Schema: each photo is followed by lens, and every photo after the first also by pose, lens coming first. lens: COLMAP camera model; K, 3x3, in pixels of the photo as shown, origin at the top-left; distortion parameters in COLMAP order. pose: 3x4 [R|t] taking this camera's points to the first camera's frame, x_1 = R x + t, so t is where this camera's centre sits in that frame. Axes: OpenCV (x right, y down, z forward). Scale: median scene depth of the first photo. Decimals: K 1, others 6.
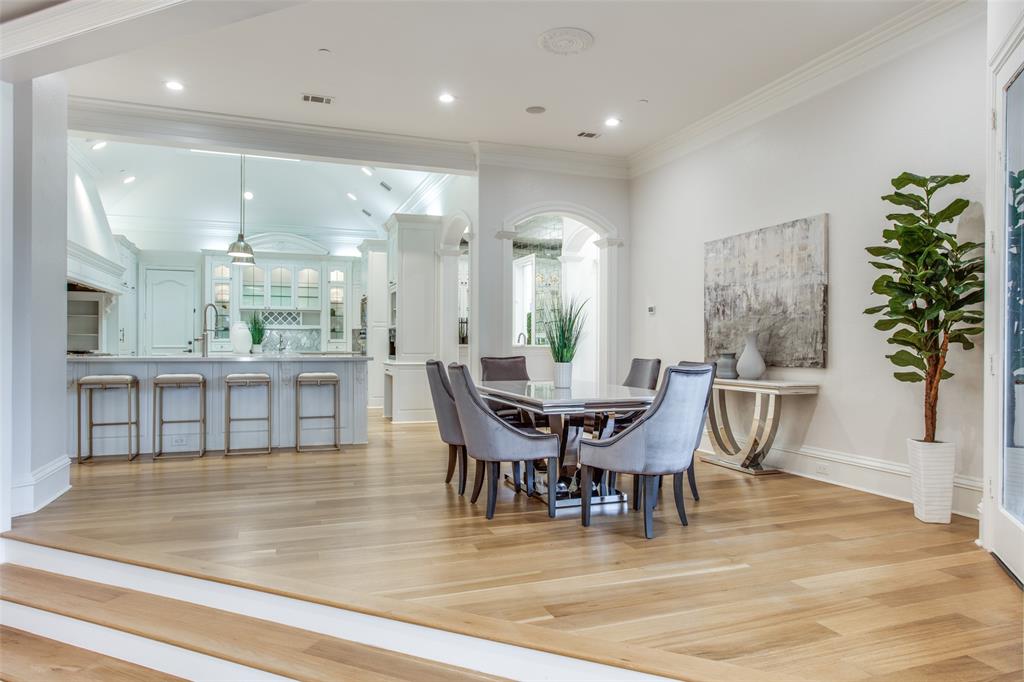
lens RADIAL K [[666.7, 0, 508.9], [0, 666.7, 344.5], [0, 0, 1]] dist [0.012030, 0.006720]
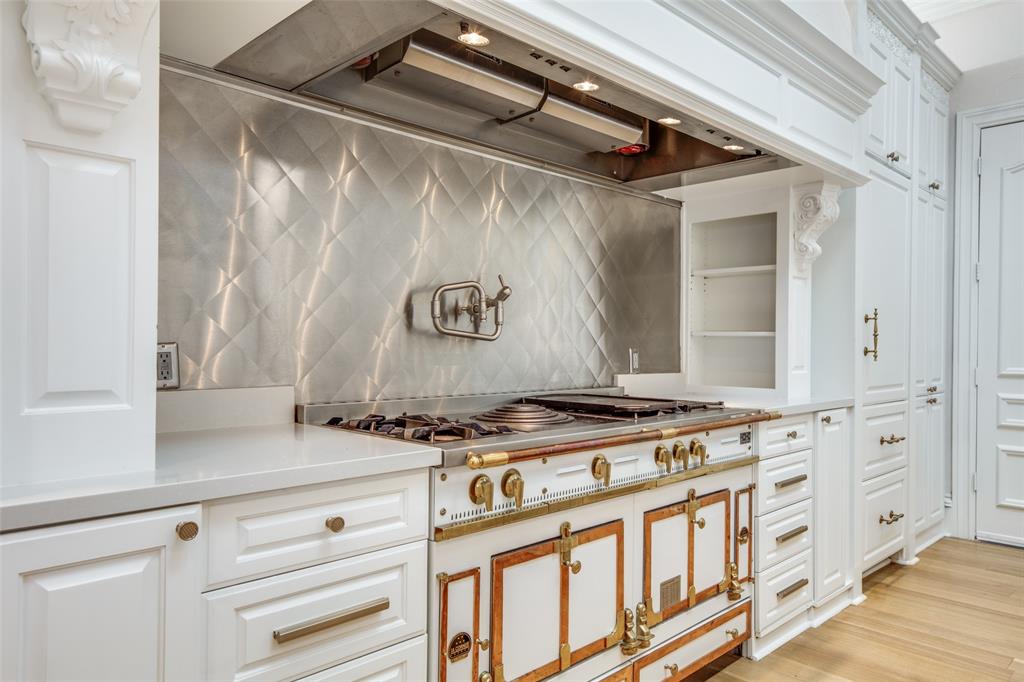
lens RADIAL K [[703.8, 0, 514.4], [0, 703.8, 344.2], [0, 0, 1]] dist [0.015685, 0.004377]
pose [[0.434818, -0.000680, -0.900518, -0.329525], [-0.005921, 0.999976, -0.003614, -0.007094], [0.900499, 0.006904, 0.434803, 0.644696]]
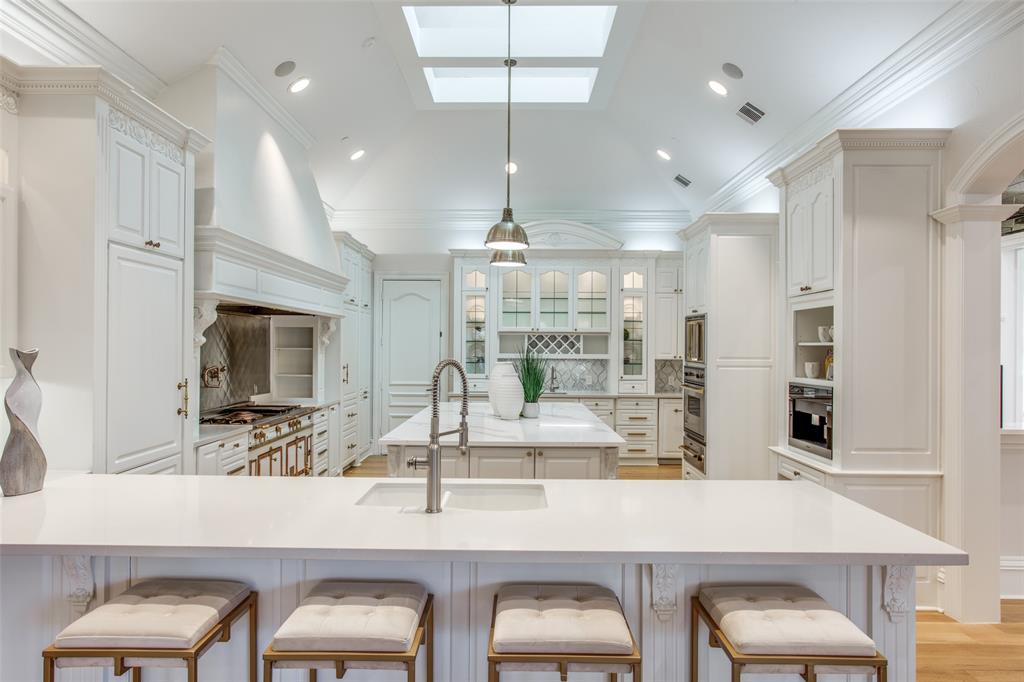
lens RADIAL K [[631.5, 0, 507.2], [0, 631.5, 345.7], [0, 0, 1]] dist [-0.008924, 0.002634]
pose [[0.938076, 0.002155, -0.346422, -0.164159], [-0.002674, 0.999996, -0.001019, -0.037954], [0.346419, 0.001882, 0.938078, 0.380244]]
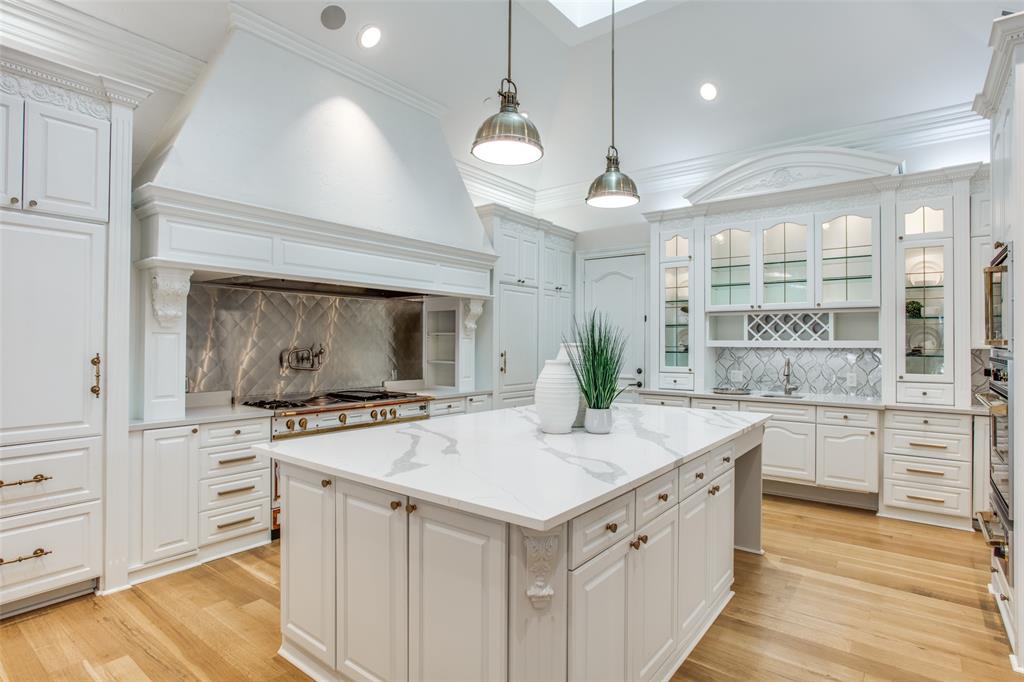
lens RADIAL K [[539.0, 0, 506.4], [0, 539.0, 336.5], [0, 0, 1]] dist [-0.025219, 0.003859]
pose [[0.538314, -0.011525, -0.842665, -0.125597], [-0.002815, 0.999876, -0.015473, -0.026413], [0.842739, 0.010701, 0.538215, 0.633910]]
